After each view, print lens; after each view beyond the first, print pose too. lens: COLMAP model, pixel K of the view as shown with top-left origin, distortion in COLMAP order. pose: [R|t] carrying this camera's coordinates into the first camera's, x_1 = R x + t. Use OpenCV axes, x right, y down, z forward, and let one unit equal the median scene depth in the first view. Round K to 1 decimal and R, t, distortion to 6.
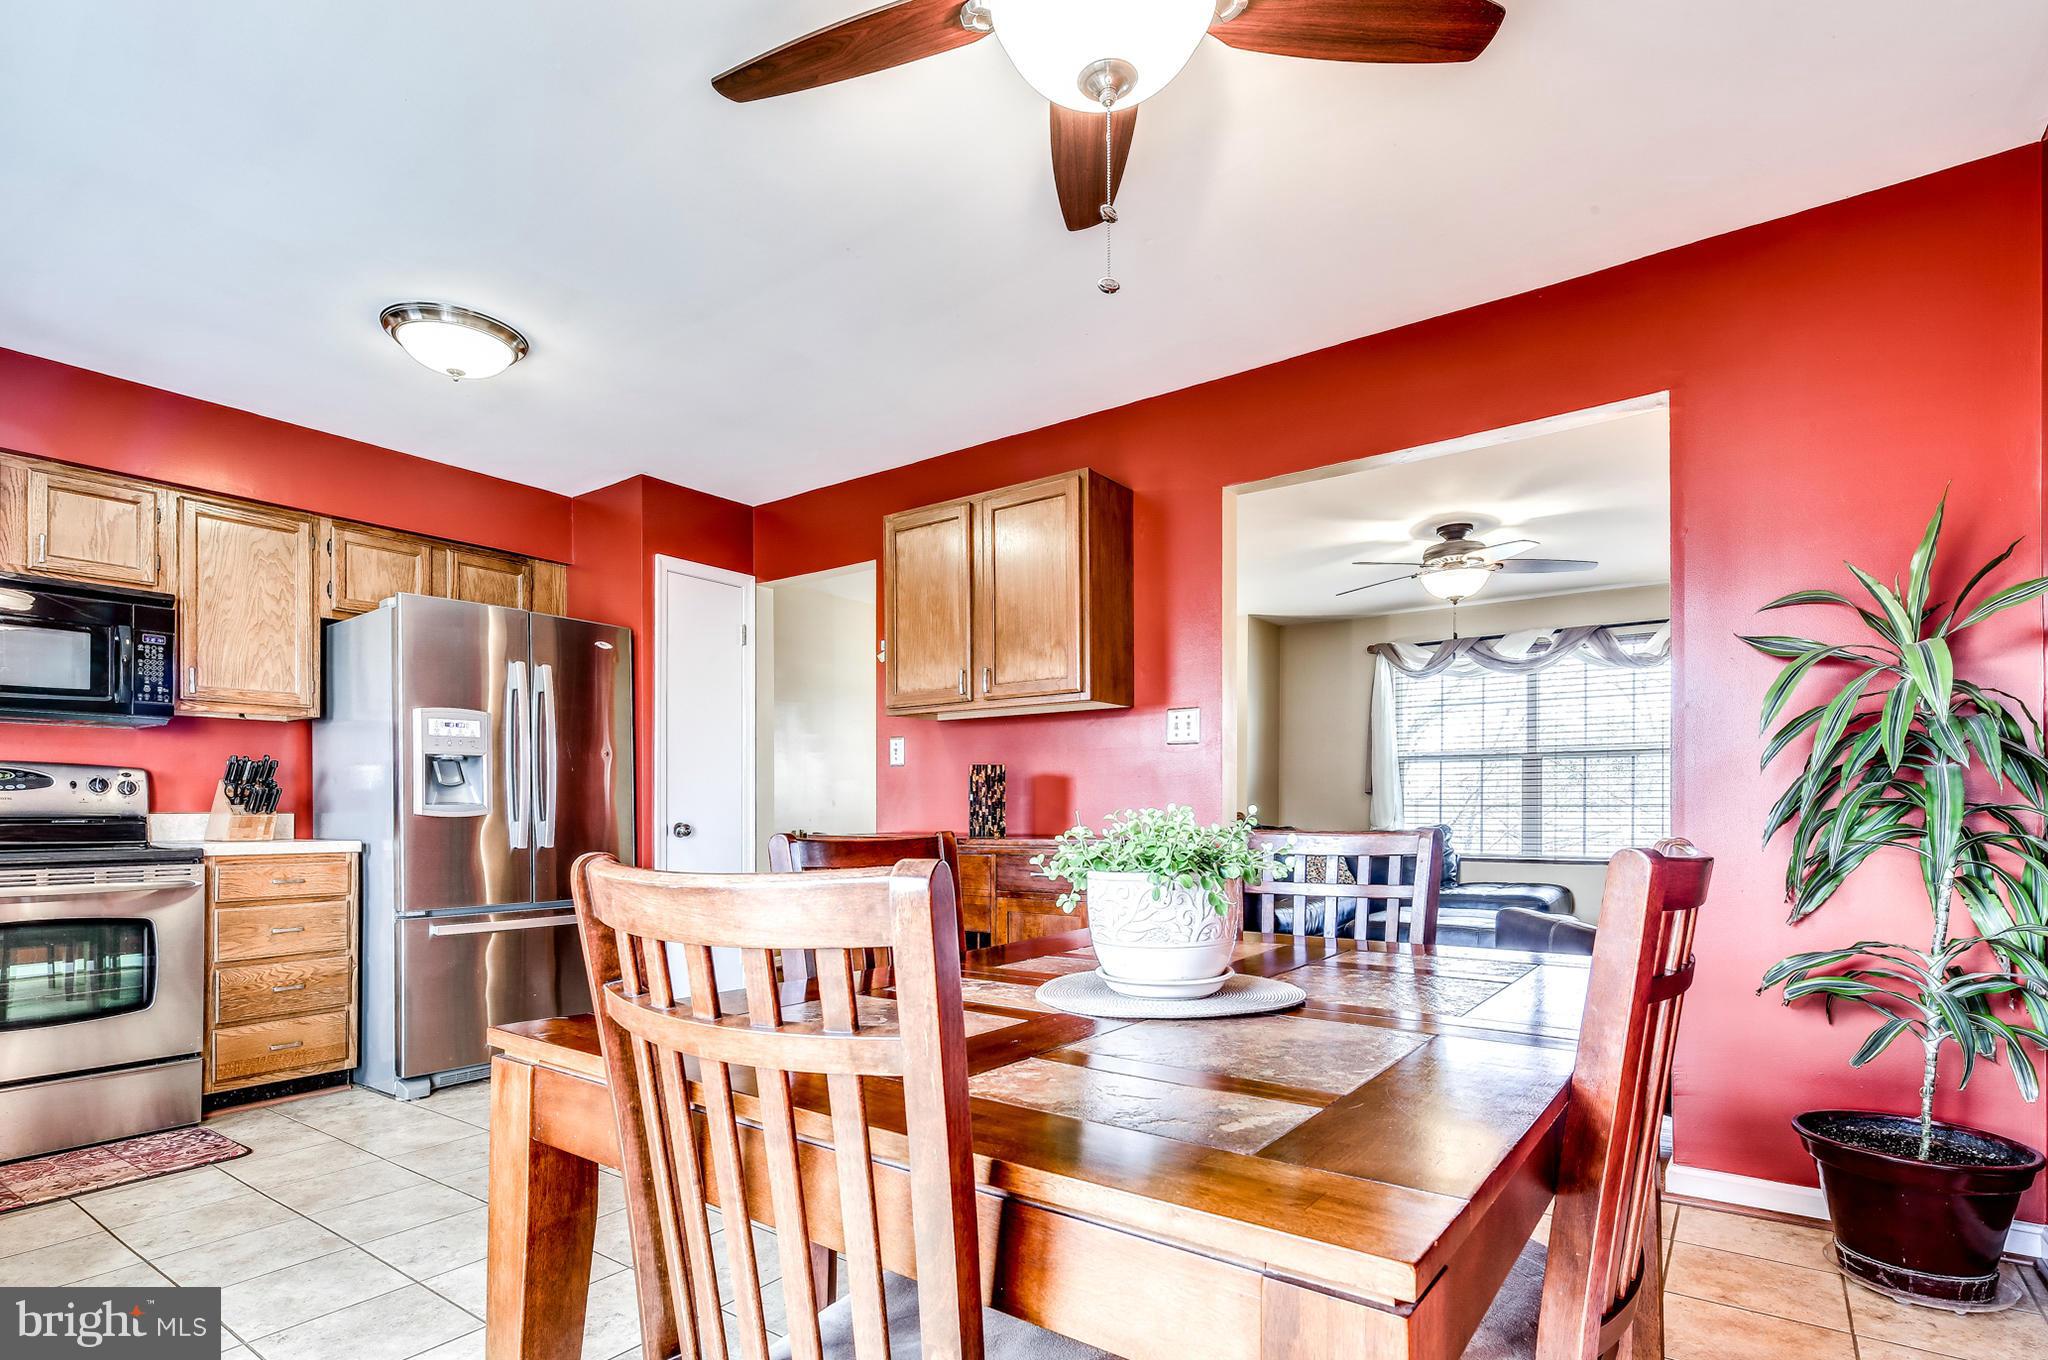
lens RADIAL K [[1009.7, 0, 1018.2], [0, 1009.7, 806.2], [0, 0, 1]] dist [0.008454, -0.002144]
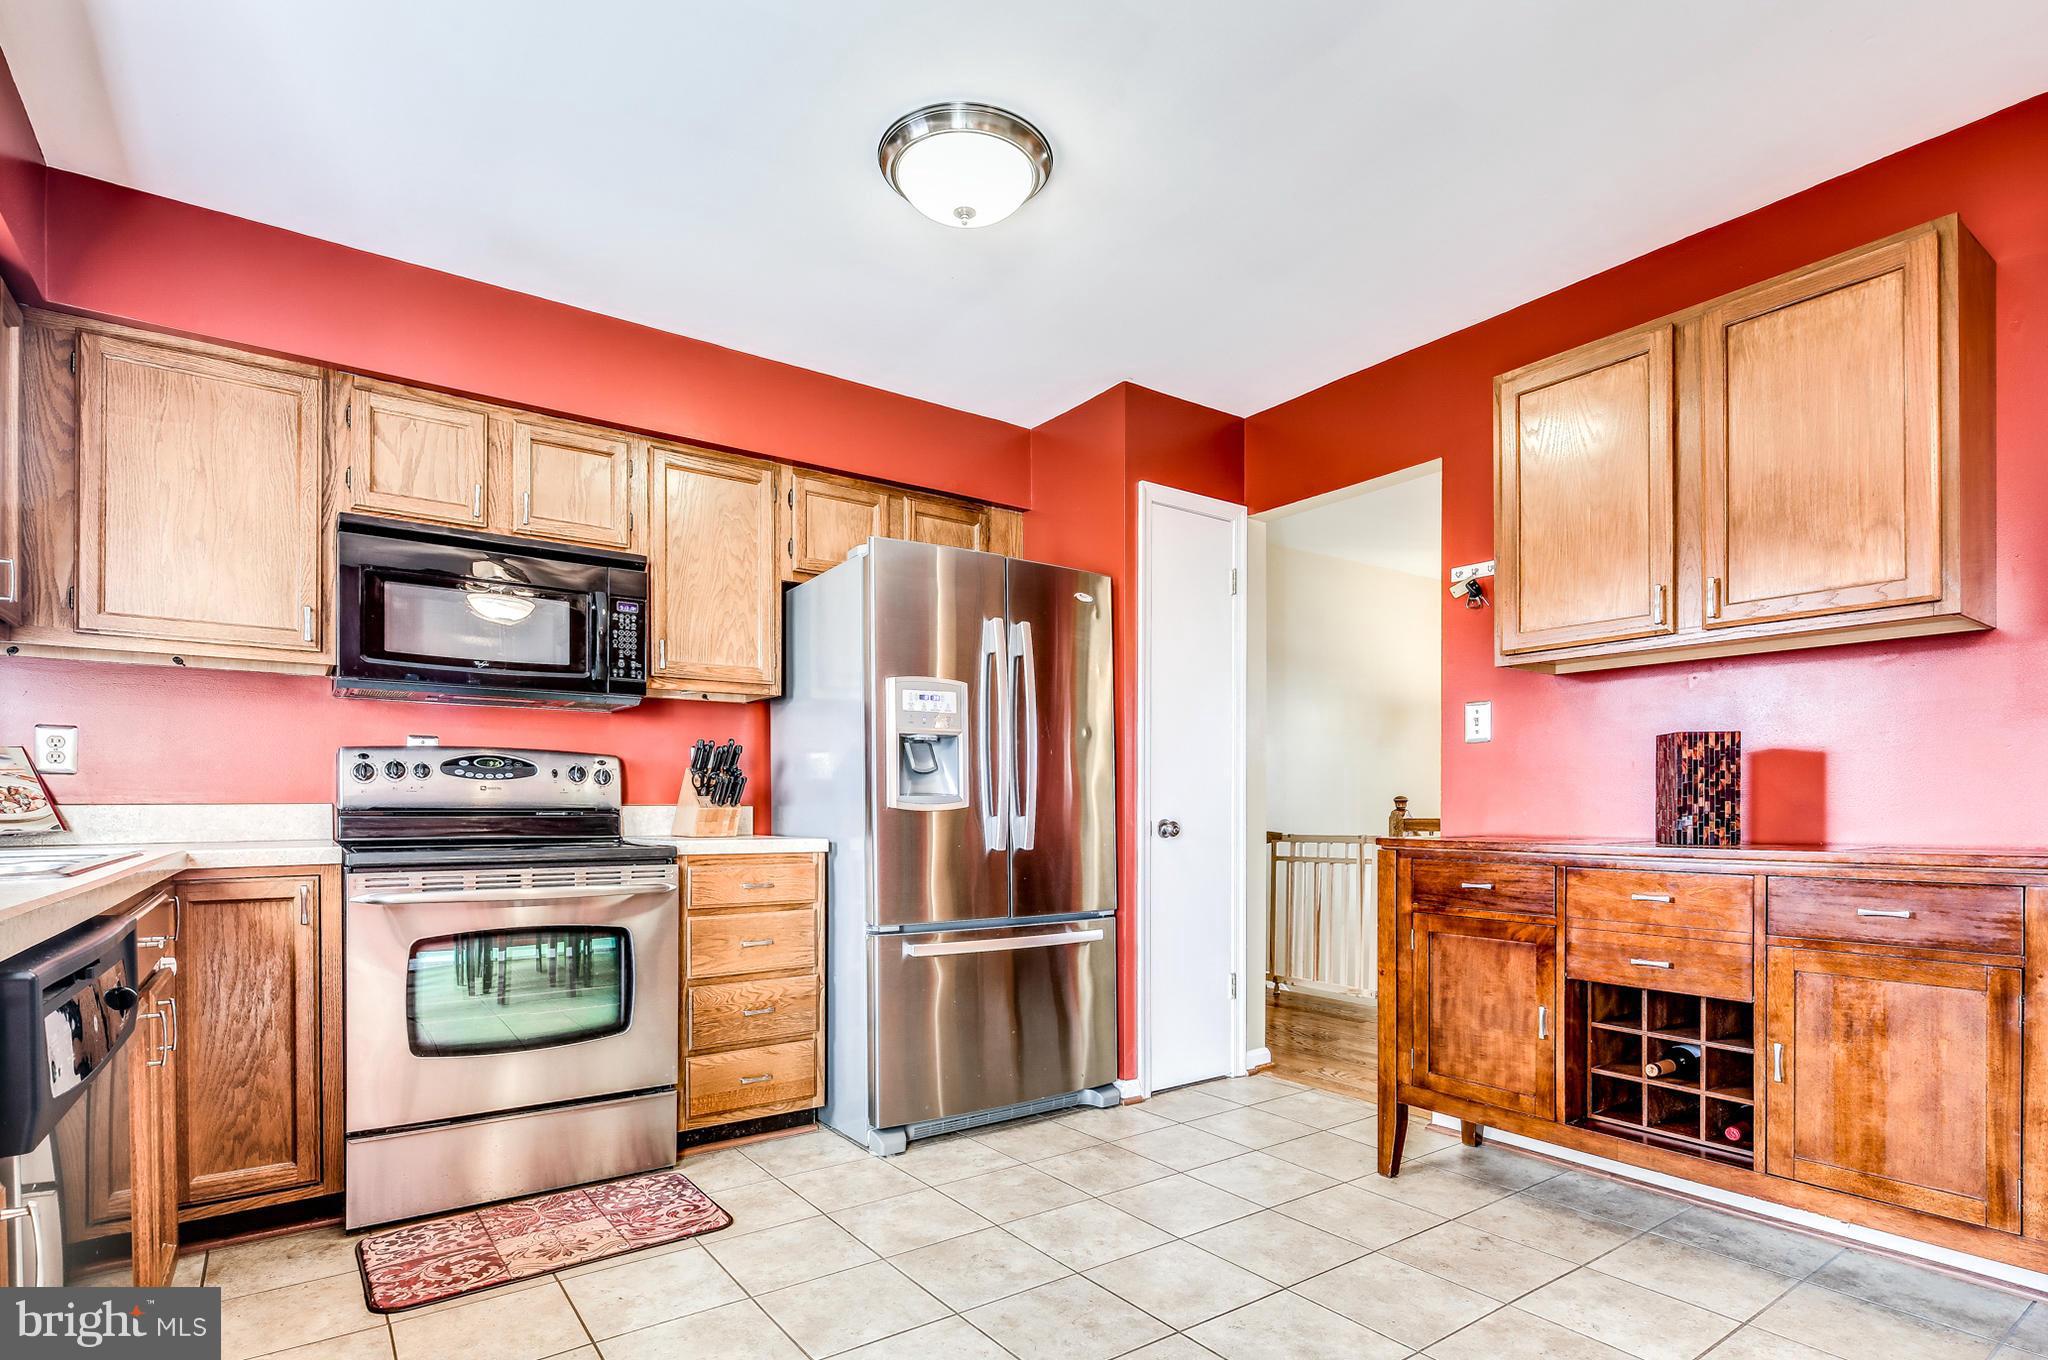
lens RADIAL K [[1006.6, 0, 1016.4], [0, 1006.6, 815.8], [0, 0, 1]] dist [0.002398, -0.000002]
pose [[0.949251, 0.005676, -0.314468, -0.241775], [-0.001490, 0.999907, 0.013550, 0.003642], [0.314515, -0.012394, 0.949171, 0.259885]]
